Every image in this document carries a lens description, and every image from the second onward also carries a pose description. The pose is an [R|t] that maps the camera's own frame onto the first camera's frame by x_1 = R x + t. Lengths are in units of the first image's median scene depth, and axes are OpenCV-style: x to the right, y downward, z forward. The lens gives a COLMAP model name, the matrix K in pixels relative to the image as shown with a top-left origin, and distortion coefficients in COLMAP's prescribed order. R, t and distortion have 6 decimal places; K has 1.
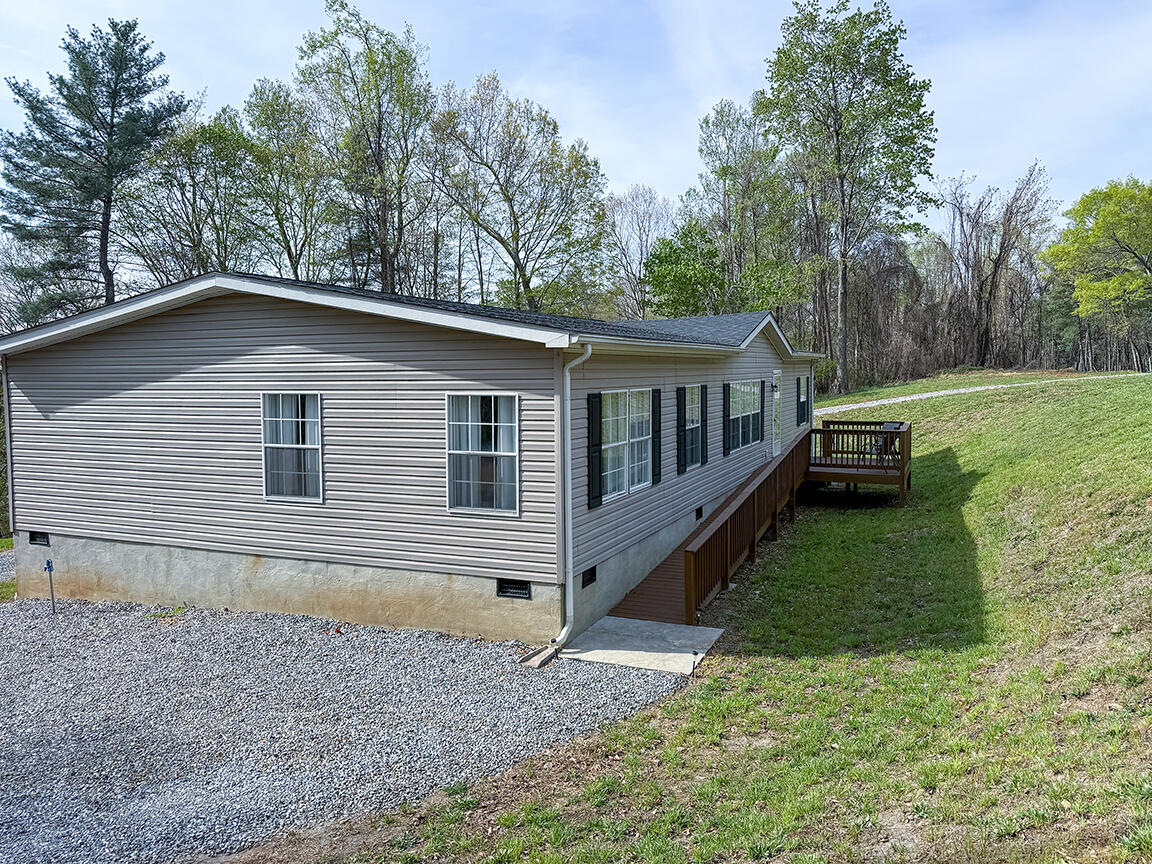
lens RADIAL K [[837.9, 0, 578.6], [0, 837.9, 433.5], [0, 0, 1]] dist [-0.025210, 0.031500]
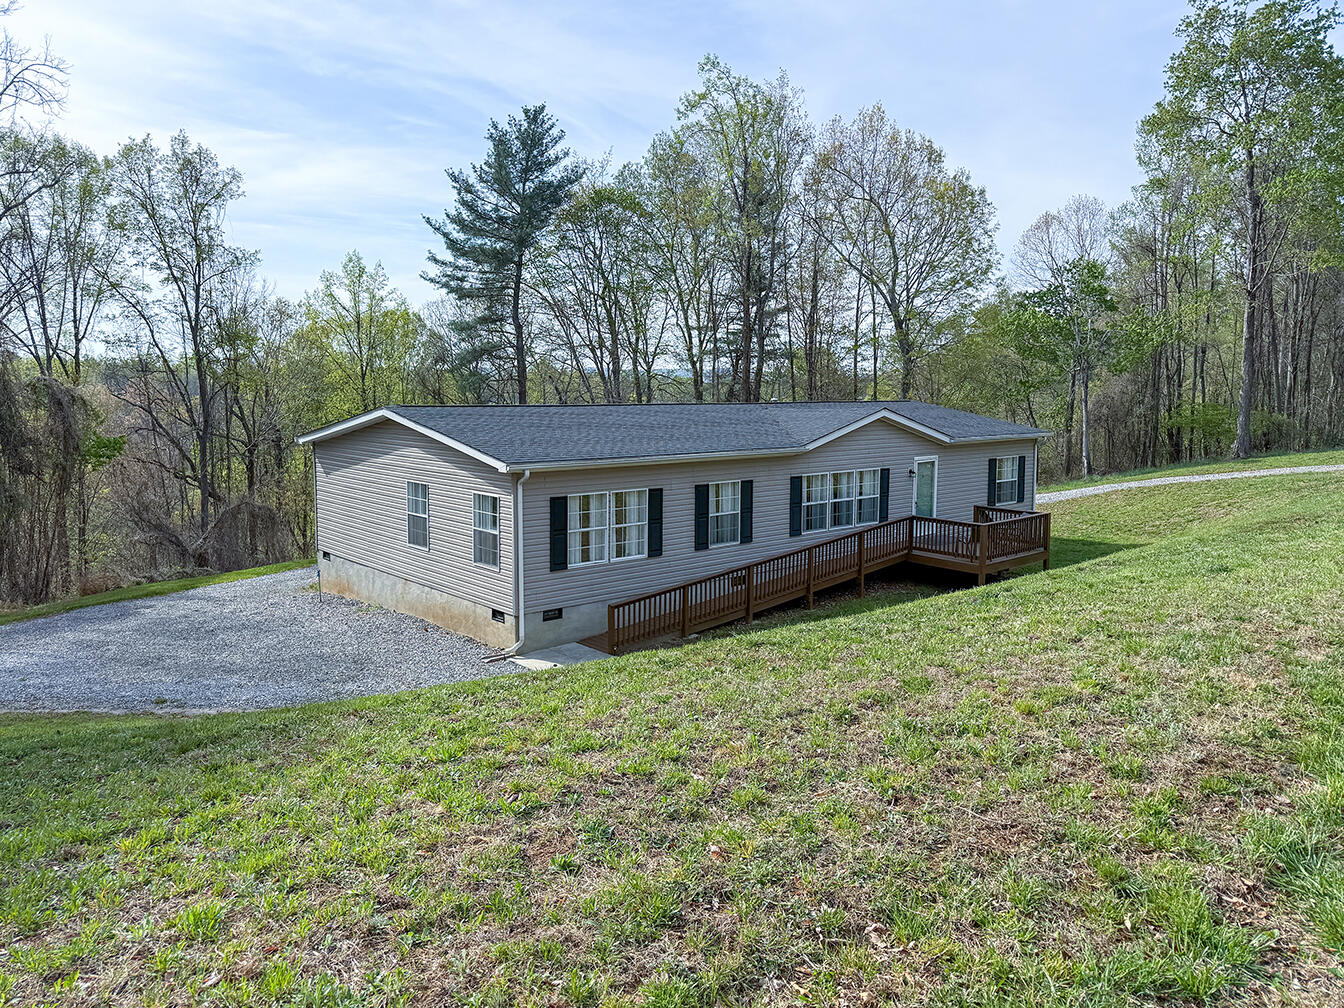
lens RADIAL K [[931.9, 0, 671.9], [0, 931.9, 502.1], [0, 0, 1]] dist [0.000371, 0.004486]
pose [[0.905261, 0.065426, -0.419788, 0.202771], [-0.046150, 0.997368, 0.055924, -0.031340], [0.422342, -0.031253, 0.905898, -0.100935]]
